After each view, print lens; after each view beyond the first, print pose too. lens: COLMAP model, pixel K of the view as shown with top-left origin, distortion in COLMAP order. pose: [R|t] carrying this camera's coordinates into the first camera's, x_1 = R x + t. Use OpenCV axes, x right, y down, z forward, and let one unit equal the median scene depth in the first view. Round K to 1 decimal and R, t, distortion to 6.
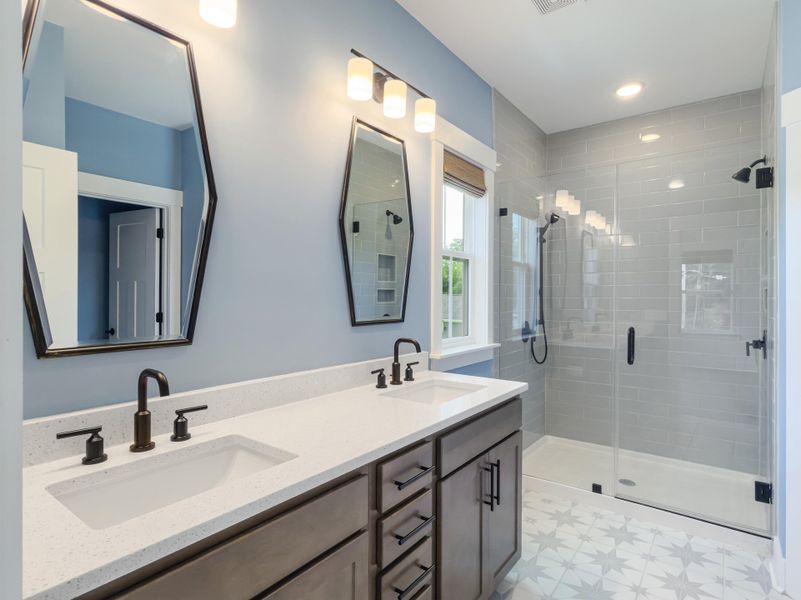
lens RADIAL K [[420.5, 0, 407.4], [0, 420.5, 296.7], [0, 0, 1]] dist [-0.003083, -0.002620]
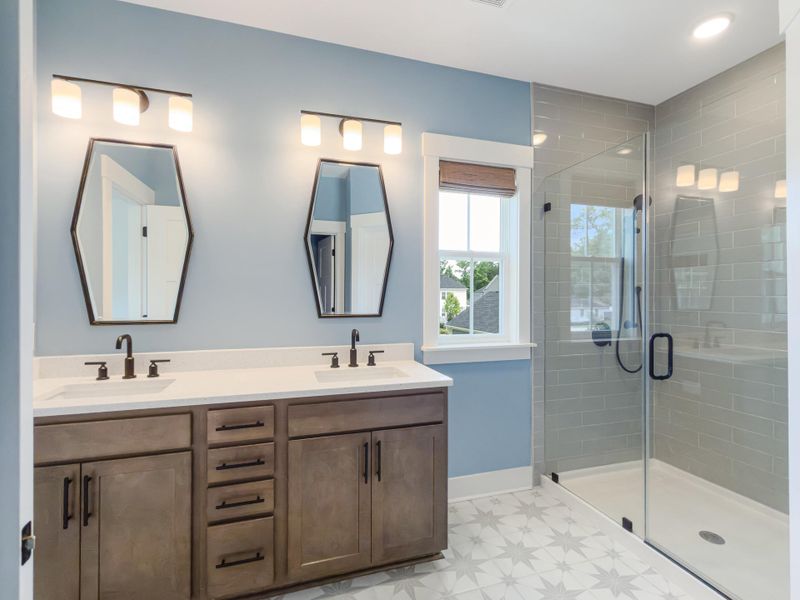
lens RADIAL K [[371.4, 0, 402.7], [0, 371.4, 293.4], [0, 0, 1]] dist [-0.000298, 0.000938]
pose [[0.823483, -0.006513, -0.567303, 0.451702], [0.000613, 0.999944, -0.010591, 0.004093], [0.567340, 0.008374, 0.823441, 0.118787]]
